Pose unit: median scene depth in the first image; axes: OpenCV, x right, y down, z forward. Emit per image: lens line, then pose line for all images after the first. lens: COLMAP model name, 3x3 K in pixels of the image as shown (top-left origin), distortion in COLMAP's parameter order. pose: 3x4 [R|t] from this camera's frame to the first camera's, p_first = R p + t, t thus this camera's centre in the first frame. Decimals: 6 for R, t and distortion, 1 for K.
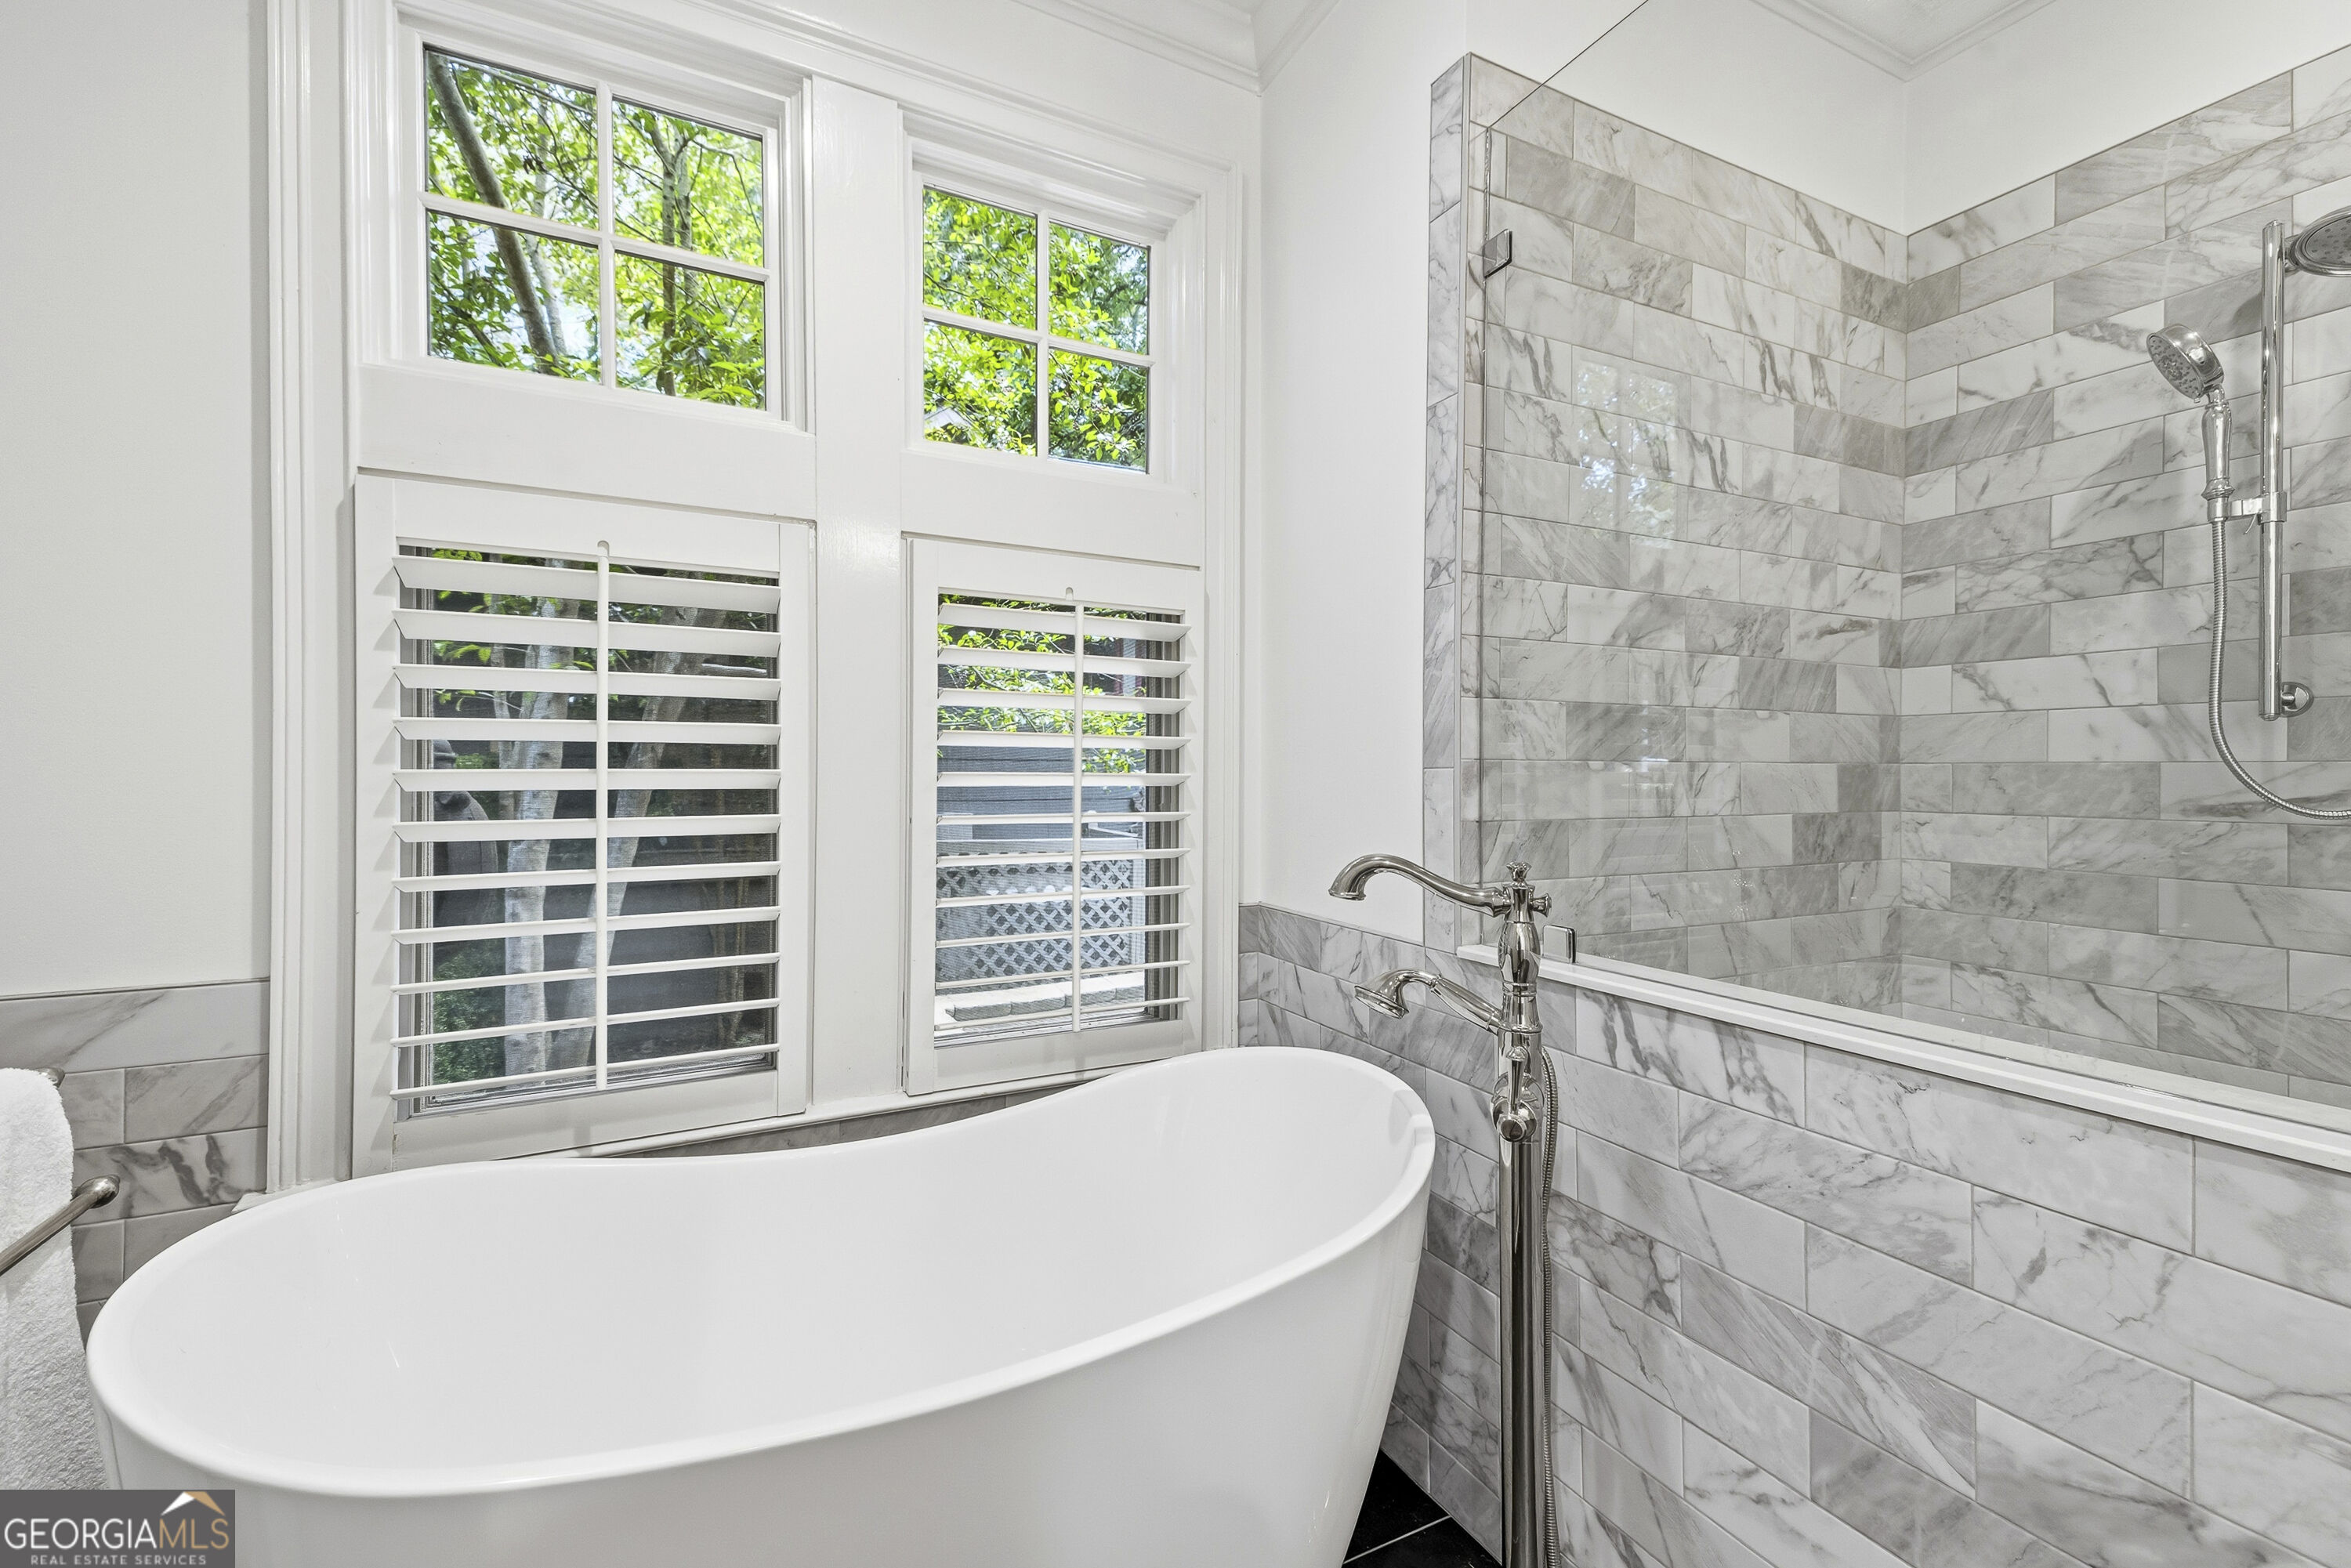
lens RADIAL K [[988.1, 0, 1166.2], [0, 988.1, 777.2], [0, 0, 1]] dist [0.054900, -0.020392]
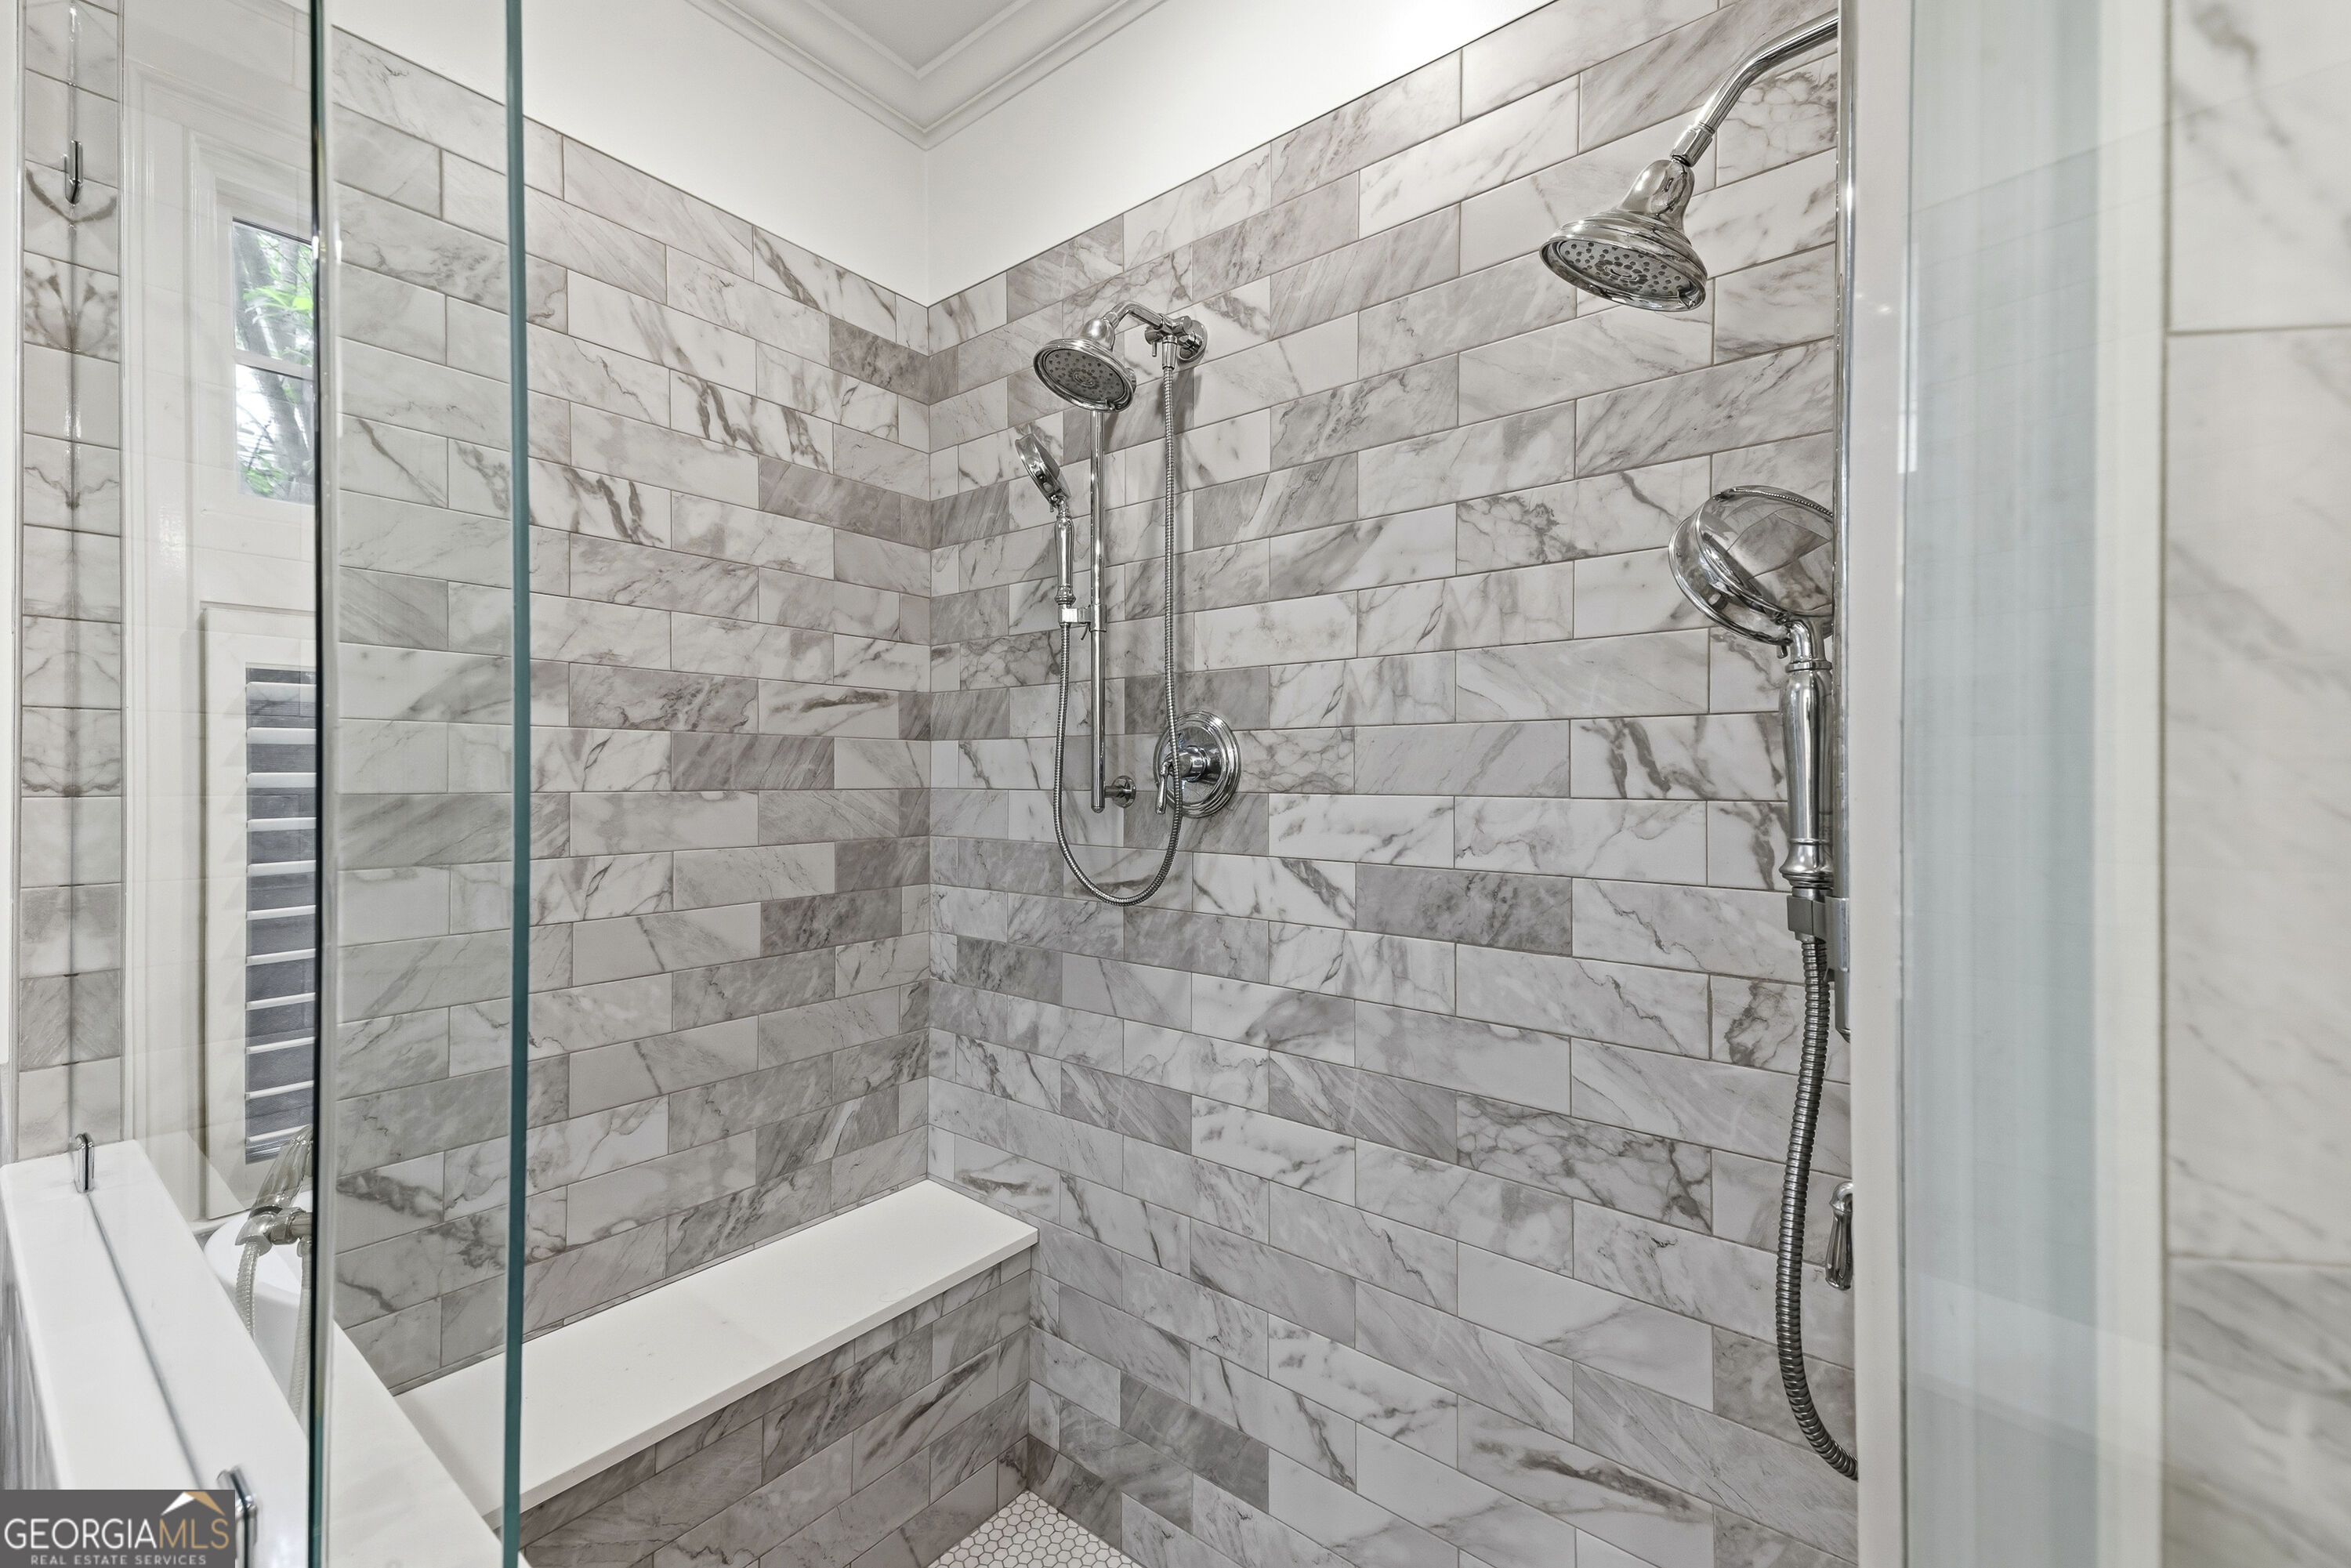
lens RADIAL K [[990.0, 0, 1175.5], [0, 990.0, 784.0], [0, 0, 1]] dist [0.053759, -0.020583]
pose [[0.899715, -0.002686, 0.436471, 0.561053], [0.002780, 0.999996, 0.000425, -0.070070], [-0.436470, 0.000831, 0.899718, 0.011740]]
